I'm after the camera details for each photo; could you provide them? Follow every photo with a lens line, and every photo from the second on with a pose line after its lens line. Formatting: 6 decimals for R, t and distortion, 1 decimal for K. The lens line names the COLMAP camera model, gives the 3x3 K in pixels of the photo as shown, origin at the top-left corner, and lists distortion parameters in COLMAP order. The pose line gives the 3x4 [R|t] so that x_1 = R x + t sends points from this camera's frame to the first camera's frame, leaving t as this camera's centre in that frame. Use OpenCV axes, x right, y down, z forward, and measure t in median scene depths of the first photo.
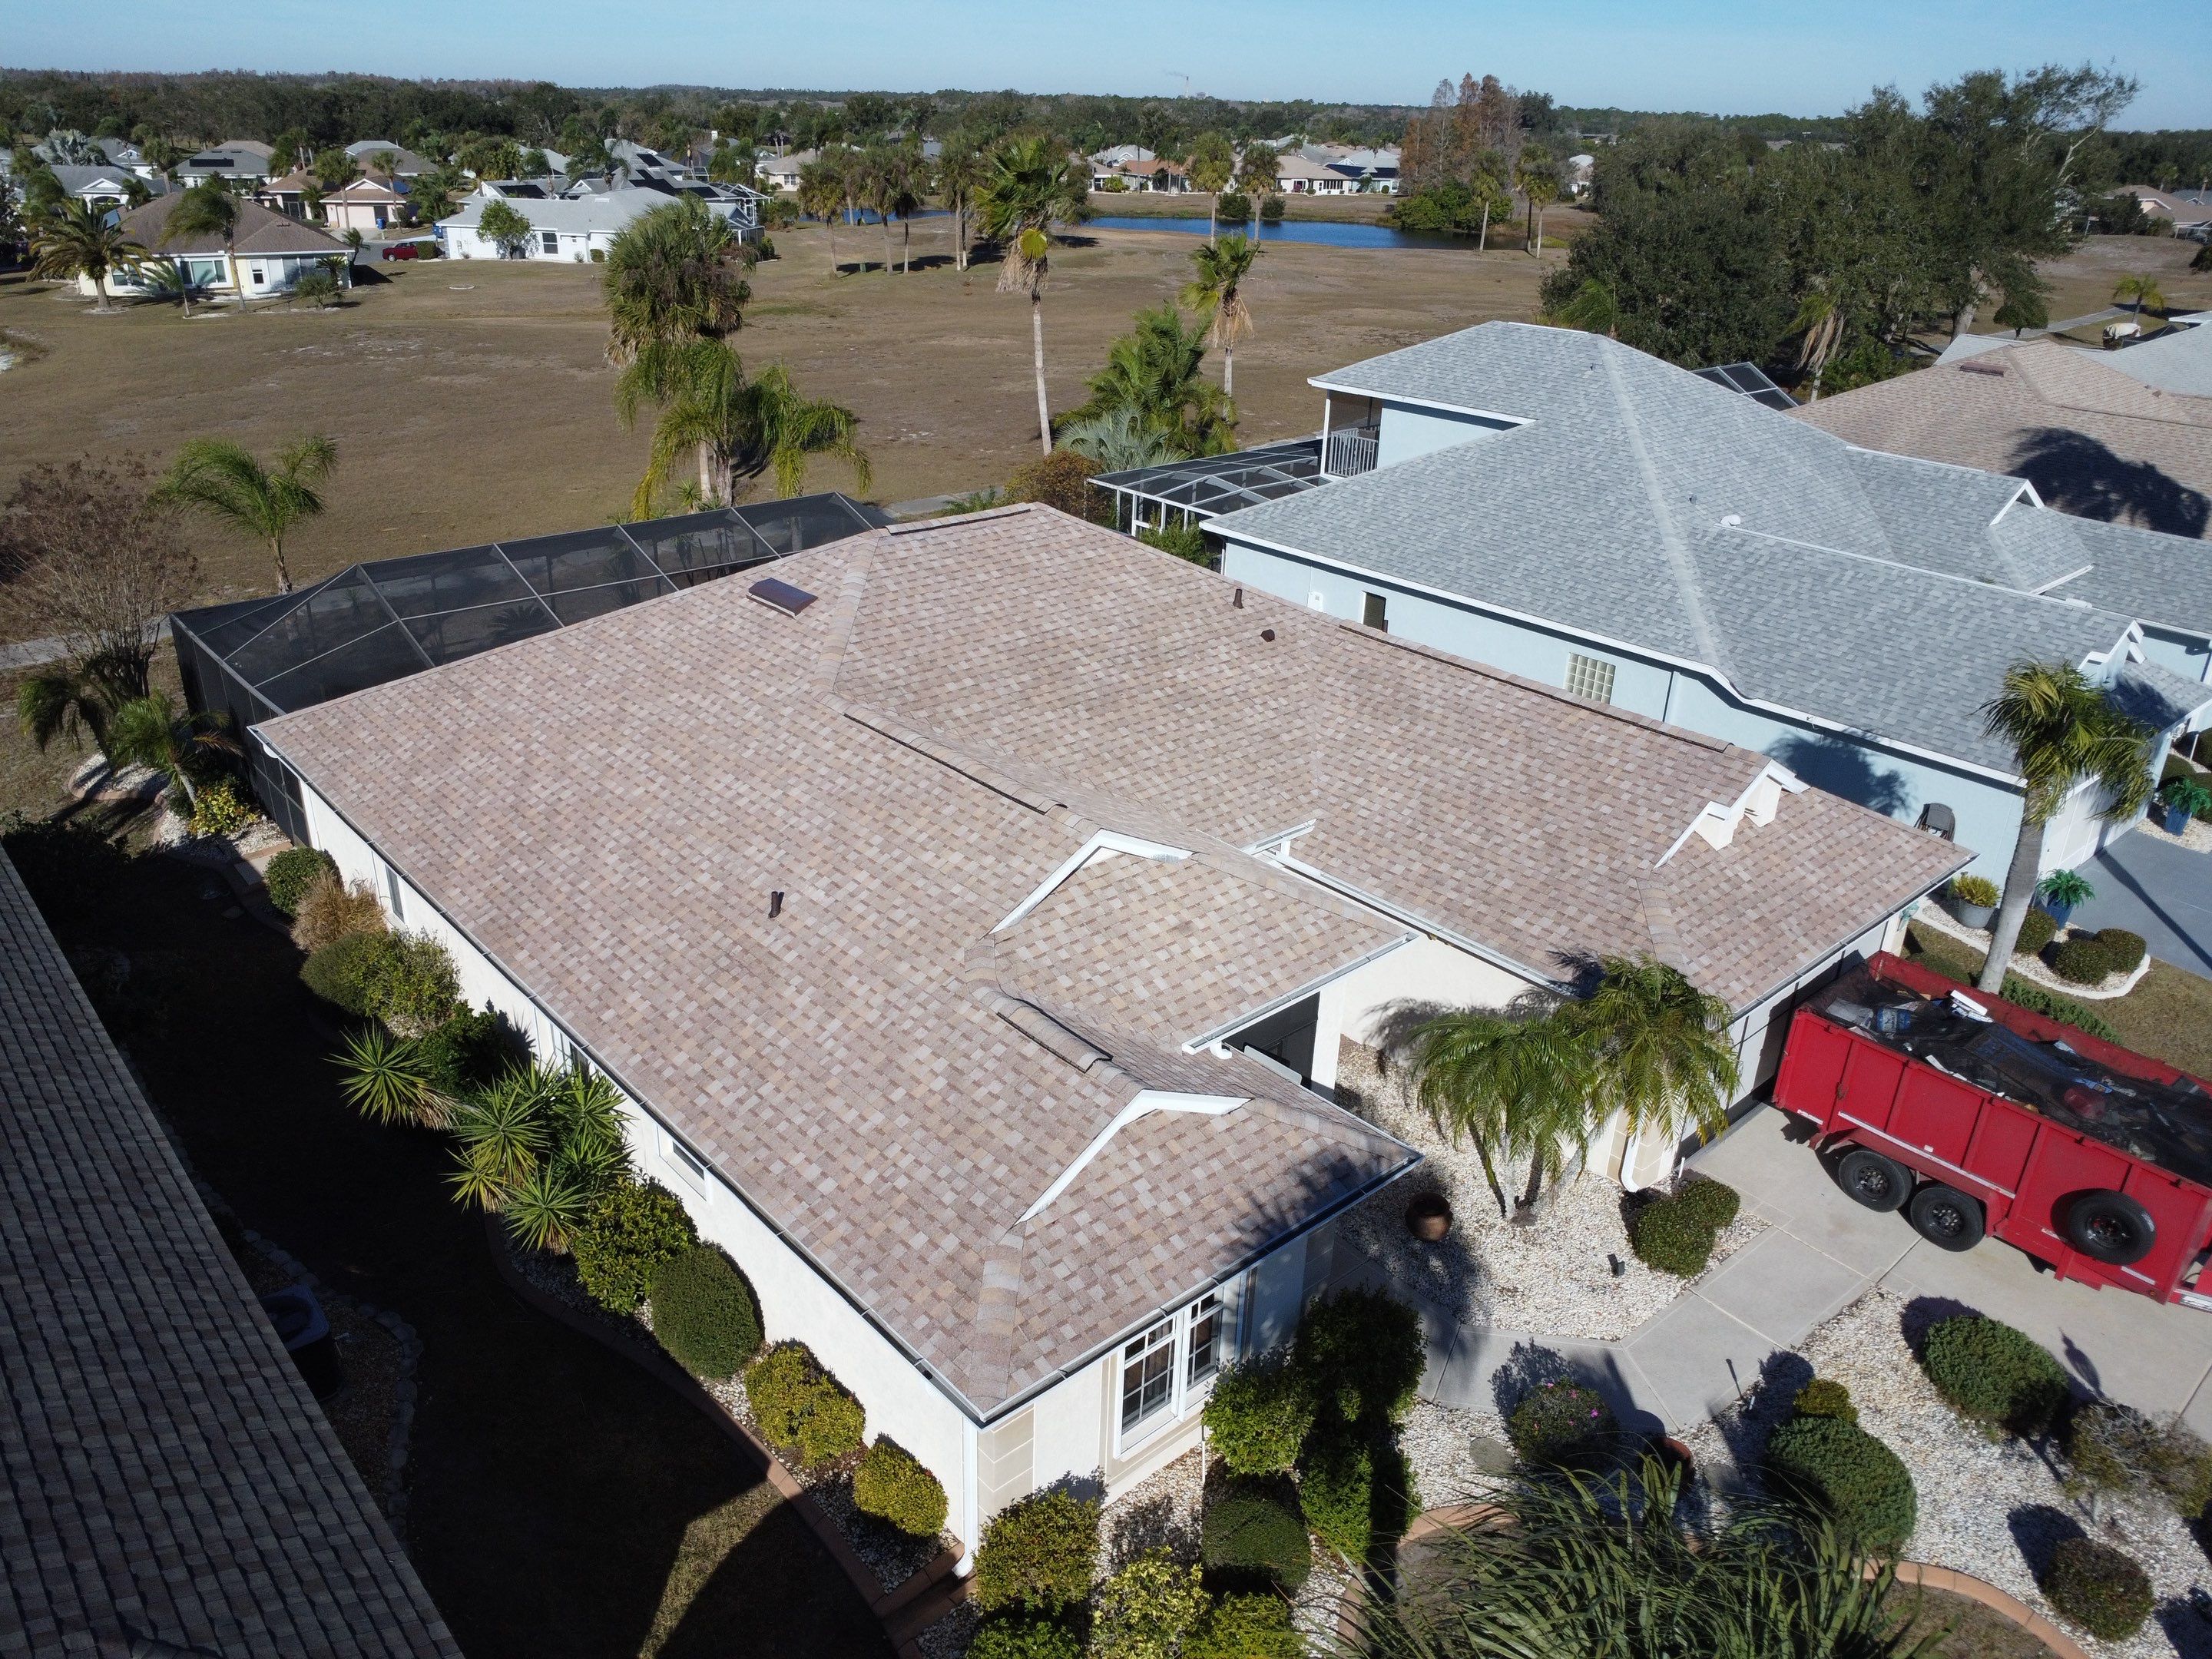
lens RADIAL K [[1610.2, 0, 1098.3], [0, 1610.2, 816.5], [0, 0, 1]] dist [-0.036062, 0.005346]
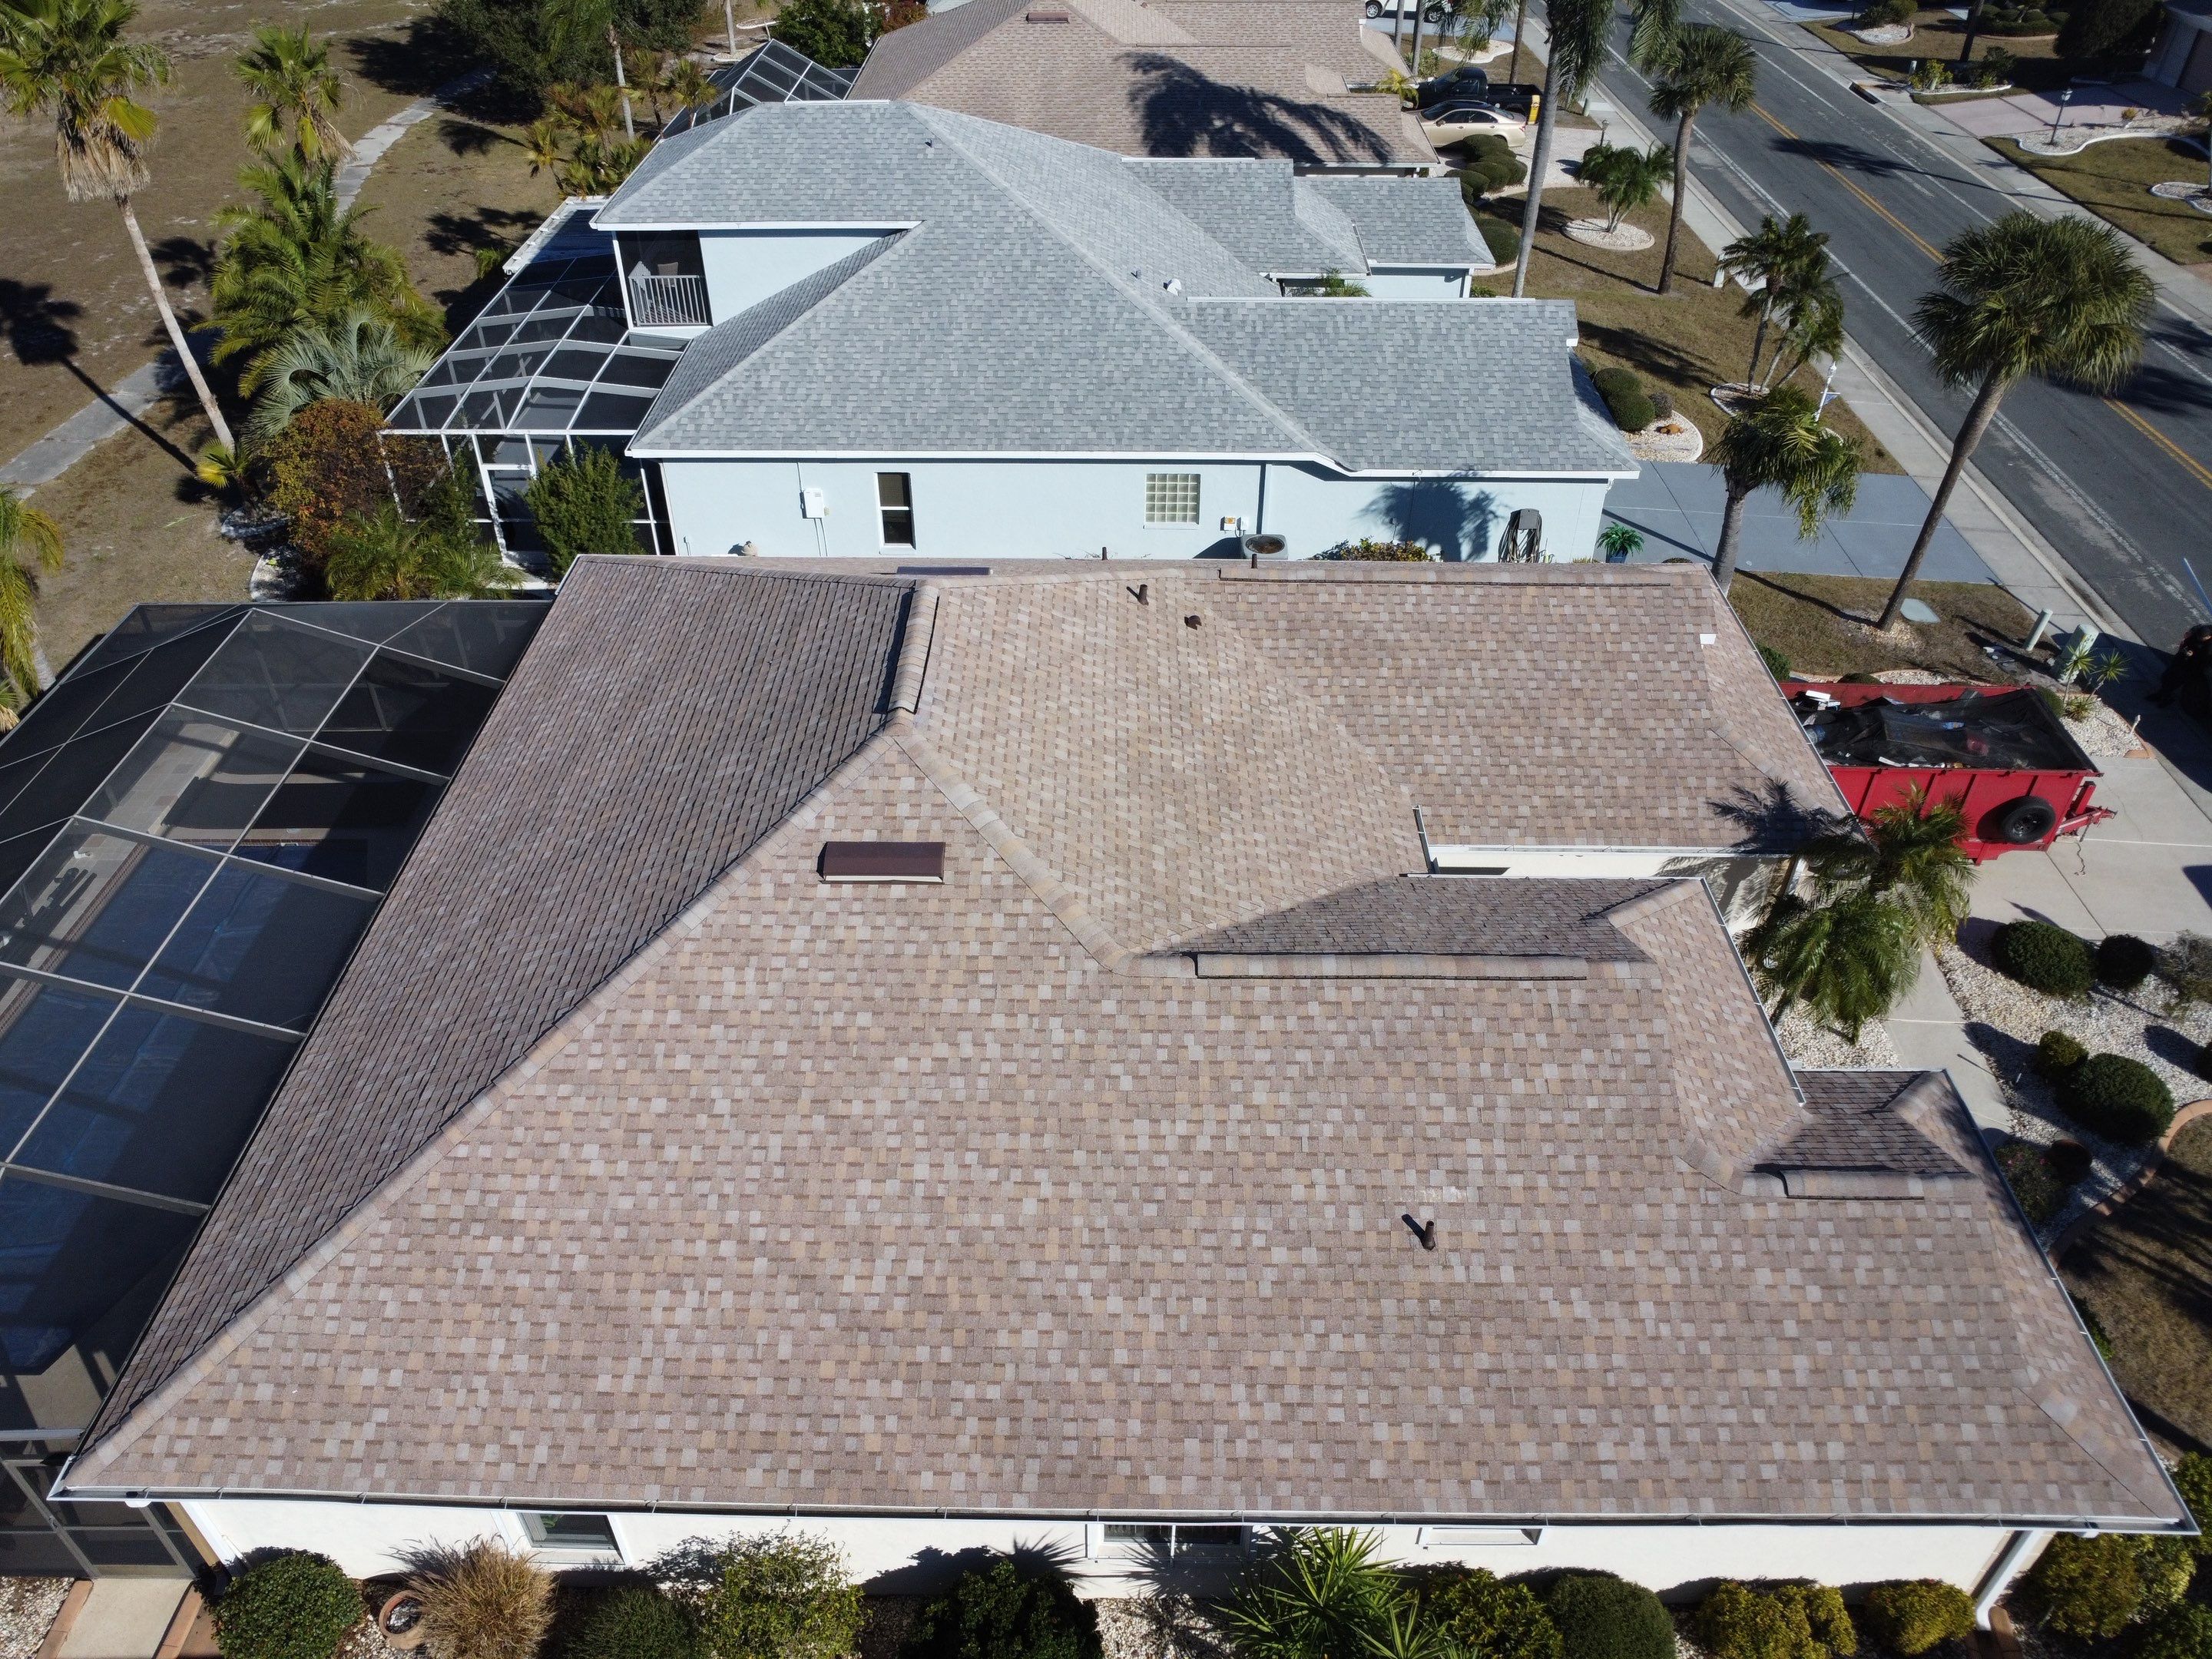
lens RADIAL K [[1610.2, 0, 1099.8], [0, 1610.2, 817.2], [0, 0, 1]] dist [-0.036062, 0.005346]
pose [[0.673367, -0.473307, 0.567942, -0.443038], [0.321560, 0.879238, 0.351483, -0.313938], [-0.665715, -0.054049, 0.744246, 0.316409]]
